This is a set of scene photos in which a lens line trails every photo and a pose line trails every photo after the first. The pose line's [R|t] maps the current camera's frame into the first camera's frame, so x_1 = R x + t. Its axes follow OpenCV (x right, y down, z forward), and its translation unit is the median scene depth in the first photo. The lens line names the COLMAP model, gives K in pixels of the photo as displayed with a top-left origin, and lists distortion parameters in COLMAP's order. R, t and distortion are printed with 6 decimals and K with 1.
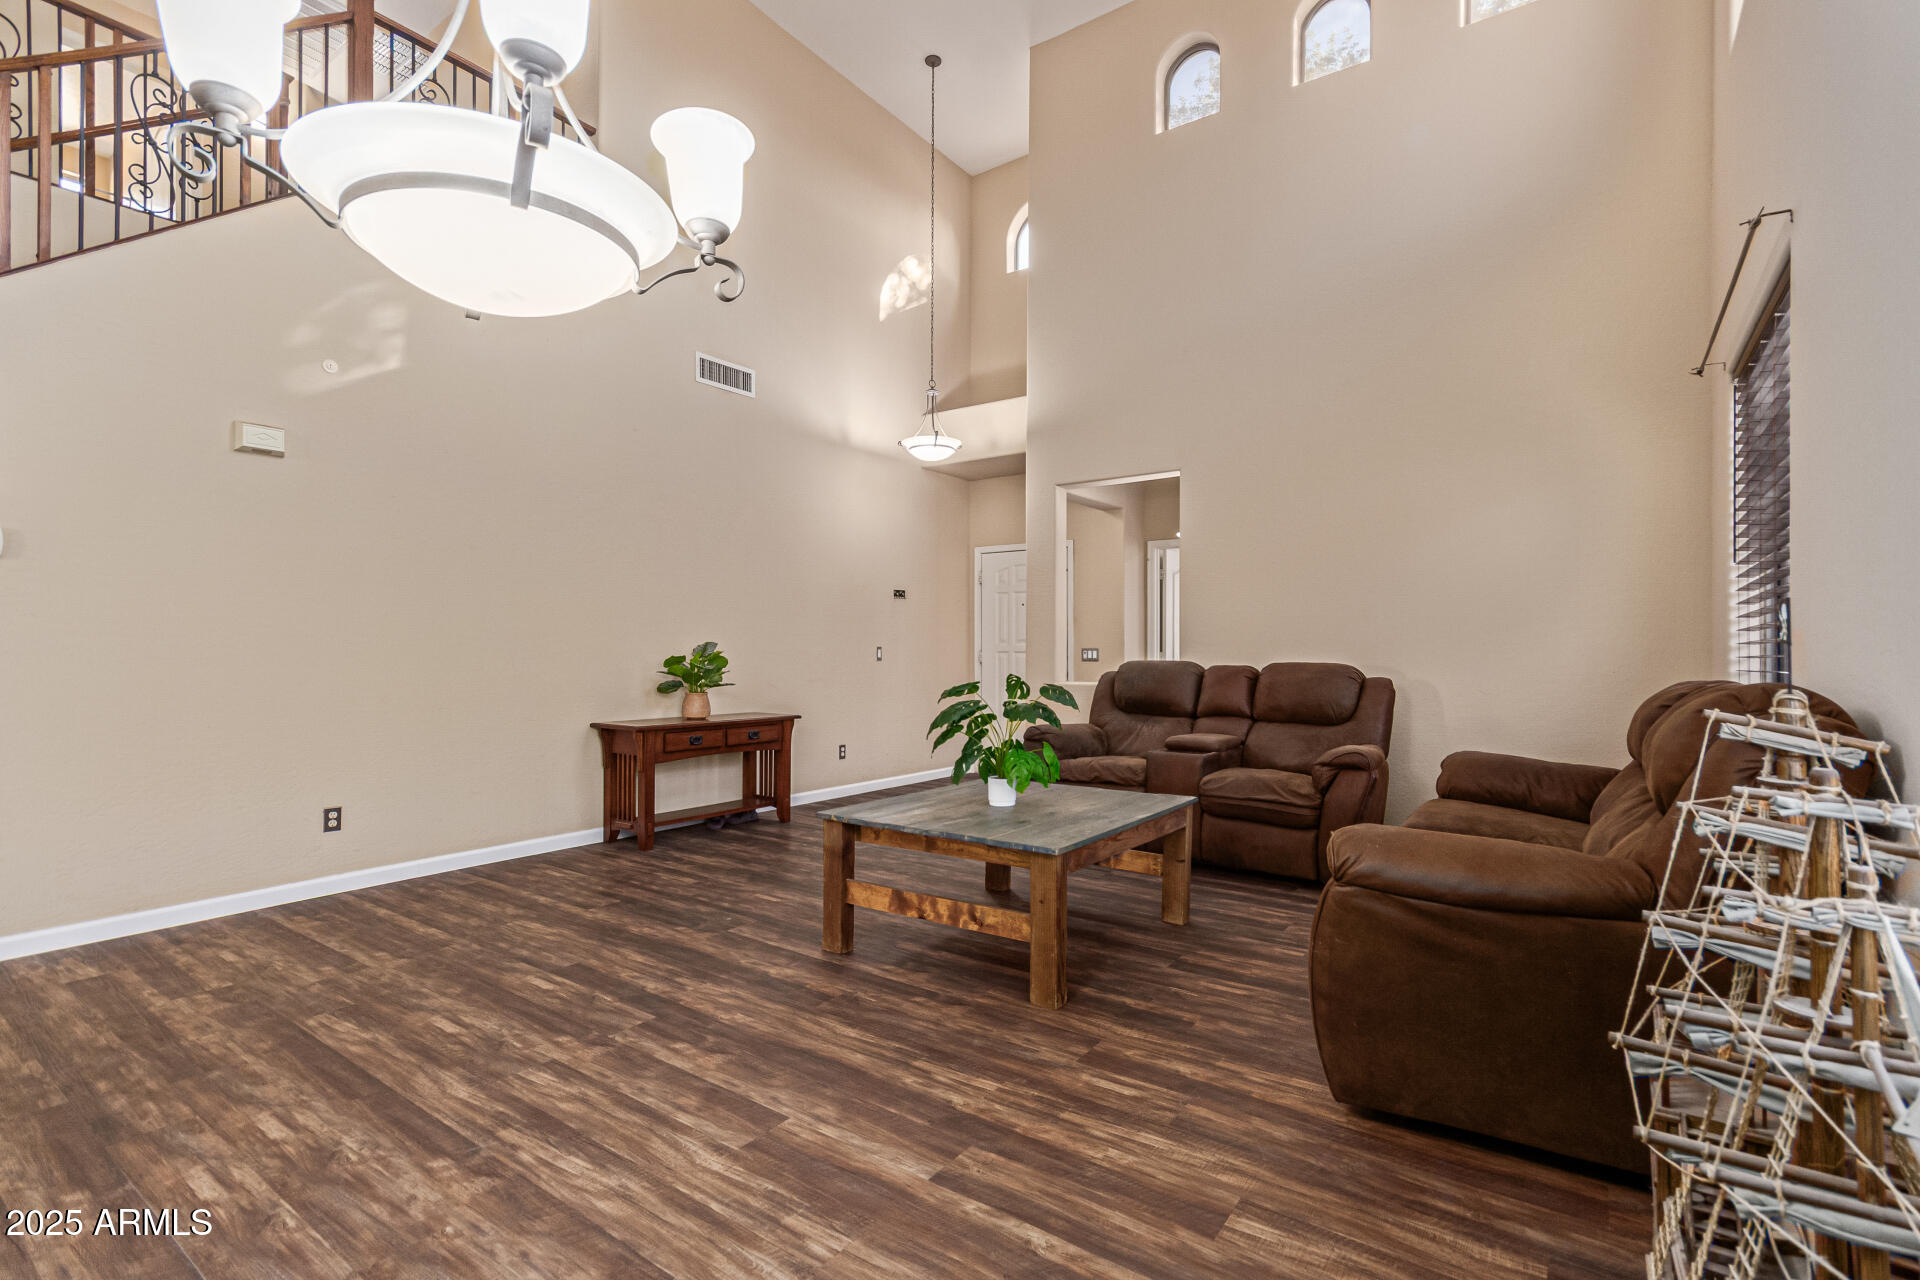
lens RADIAL K [[882.7, 0, 970.3], [0, 882.7, 648.8], [0, 0, 1]] dist [0.004767, 0.000972]
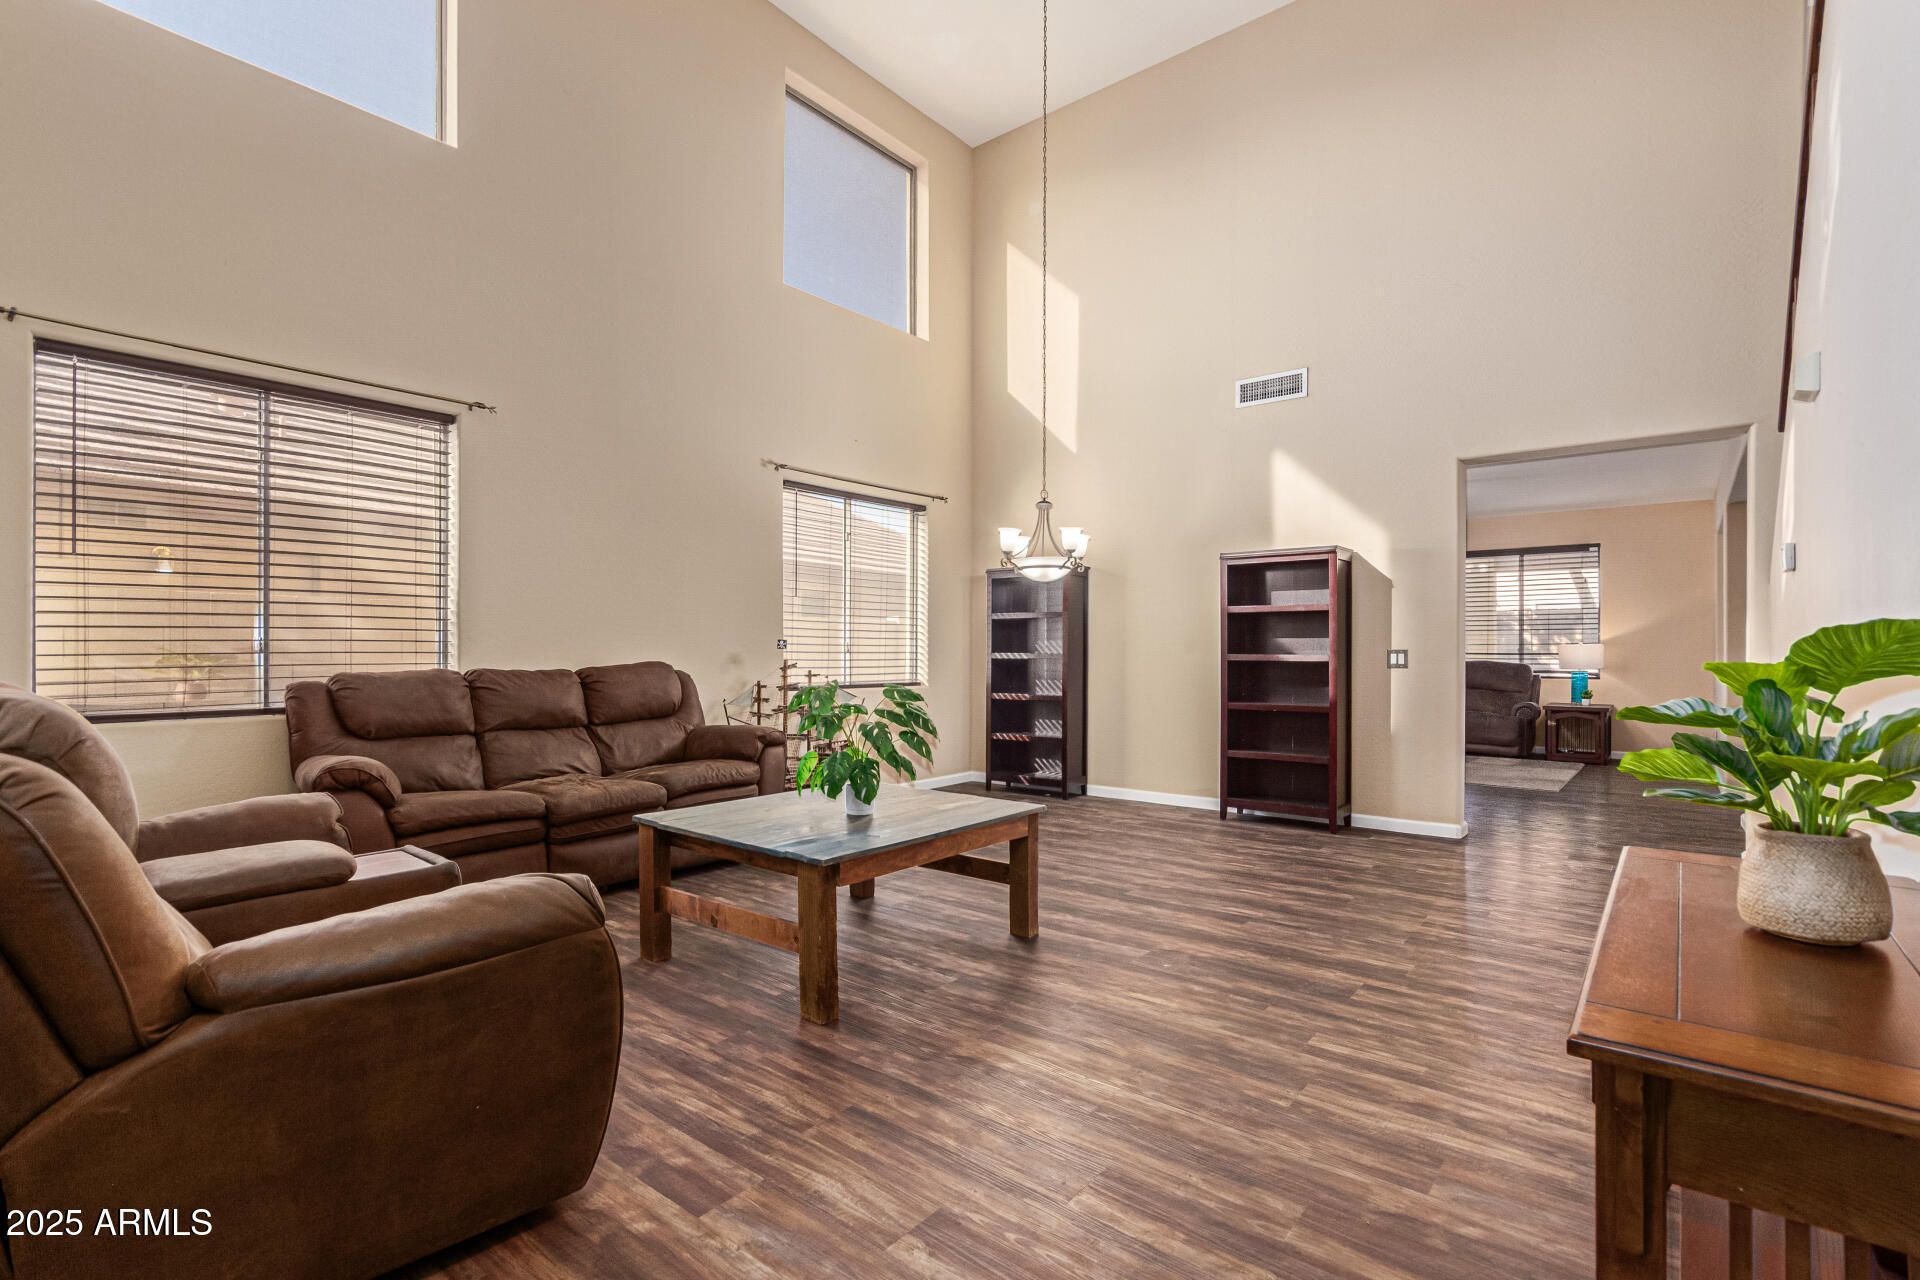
lens RADIAL K [[882.7, 0, 962.6], [0, 882.7, 642.6], [0, 0, 1]] dist [0.004767, 0.000972]
pose [[-0.997405, -0.003993, 0.071885, -0.116035], [-0.004712, 0.999941, -0.009832, 0.000901], [-0.071842, -0.010146, -0.997364, 1.591496]]
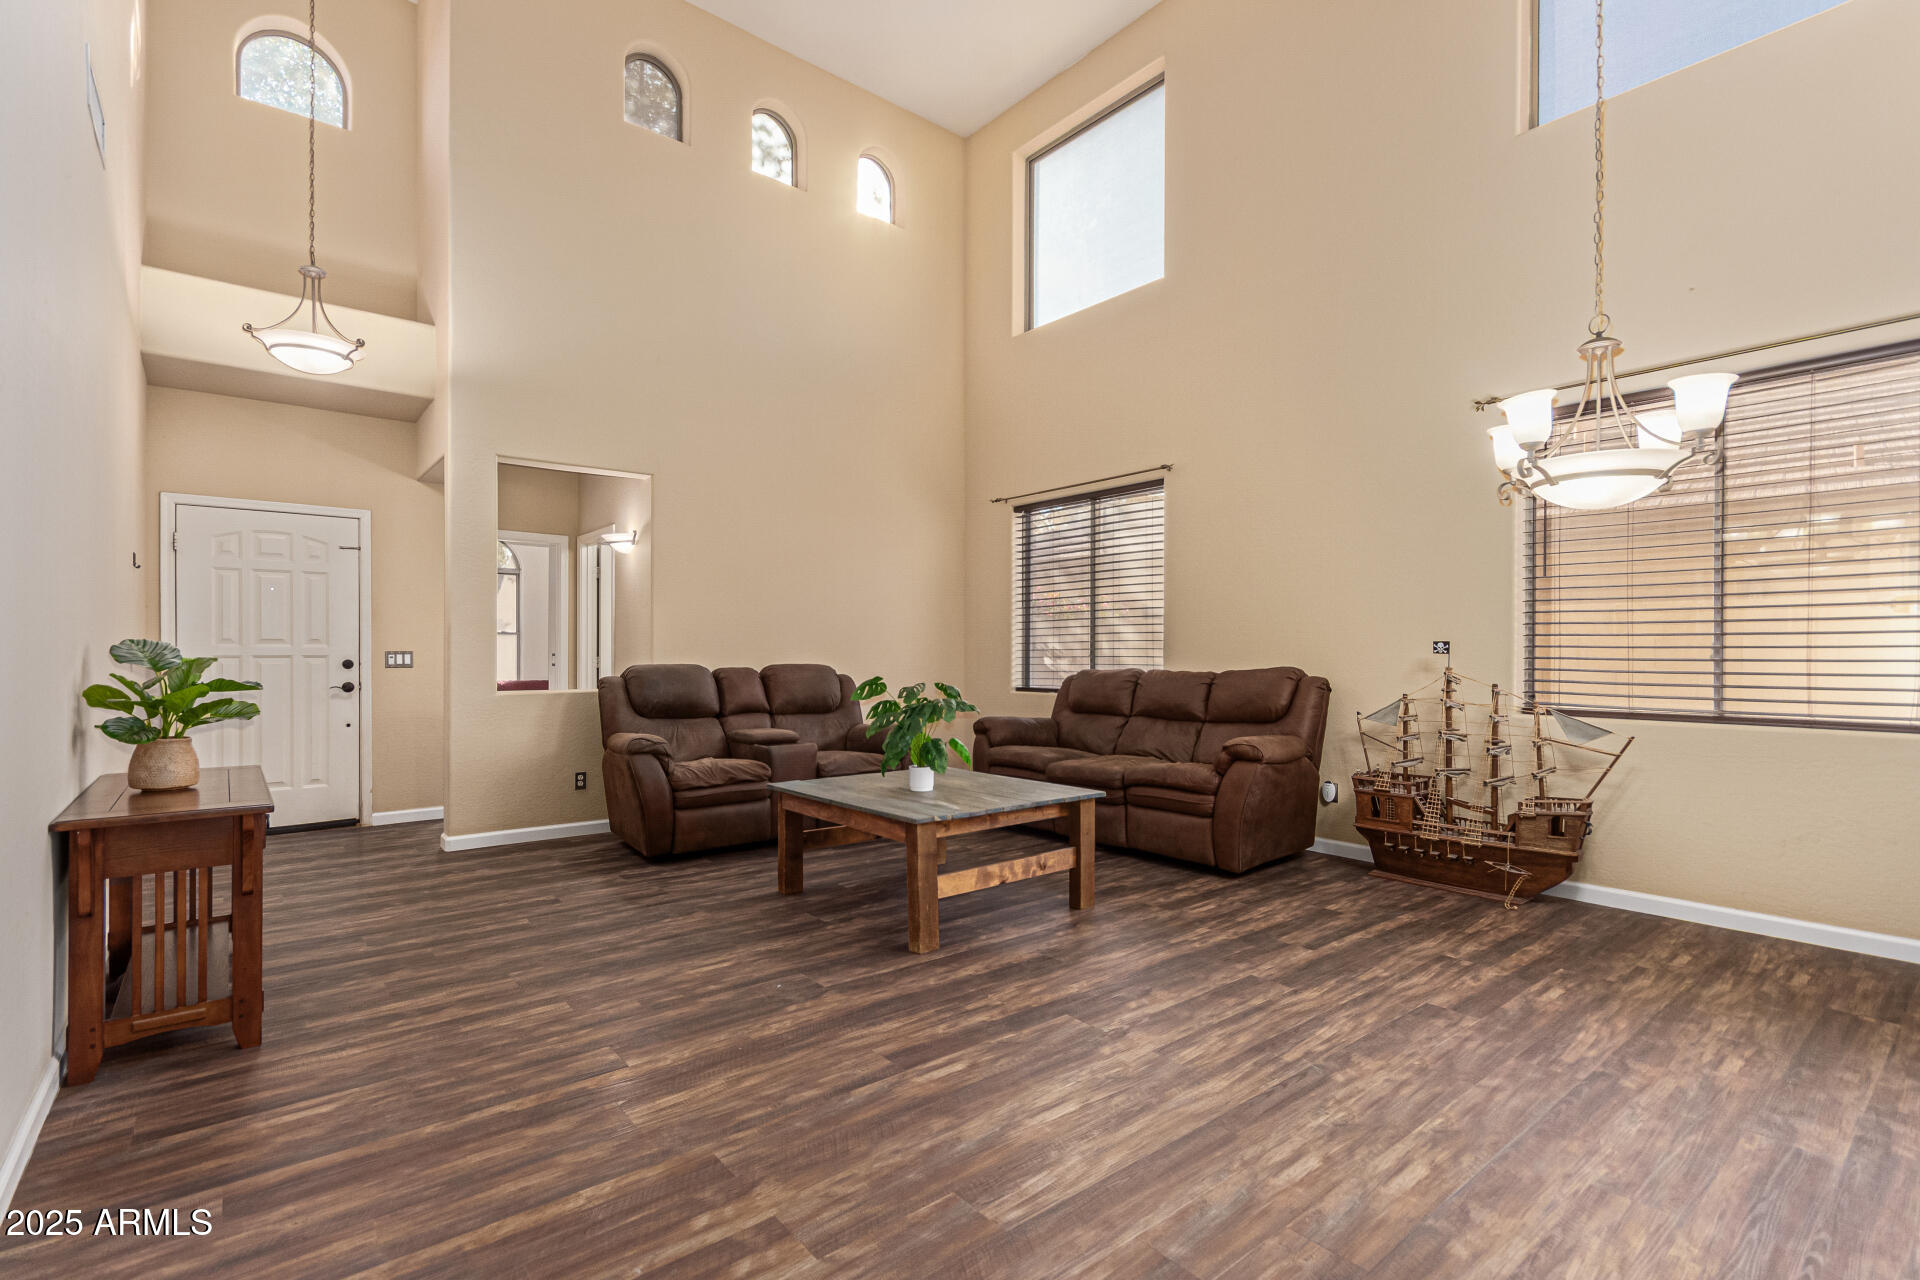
lens RADIAL K [[882.7, 0, 961.6], [0, 882.7, 650.8], [0, 0, 1]] dist [0.004767, 0.000972]
pose [[0.263270, 0.004612, 0.964711, -0.859079], [-0.001783, 0.999989, -0.004294, 0.001567], [-0.964721, -0.000590, 0.263275, 0.532100]]
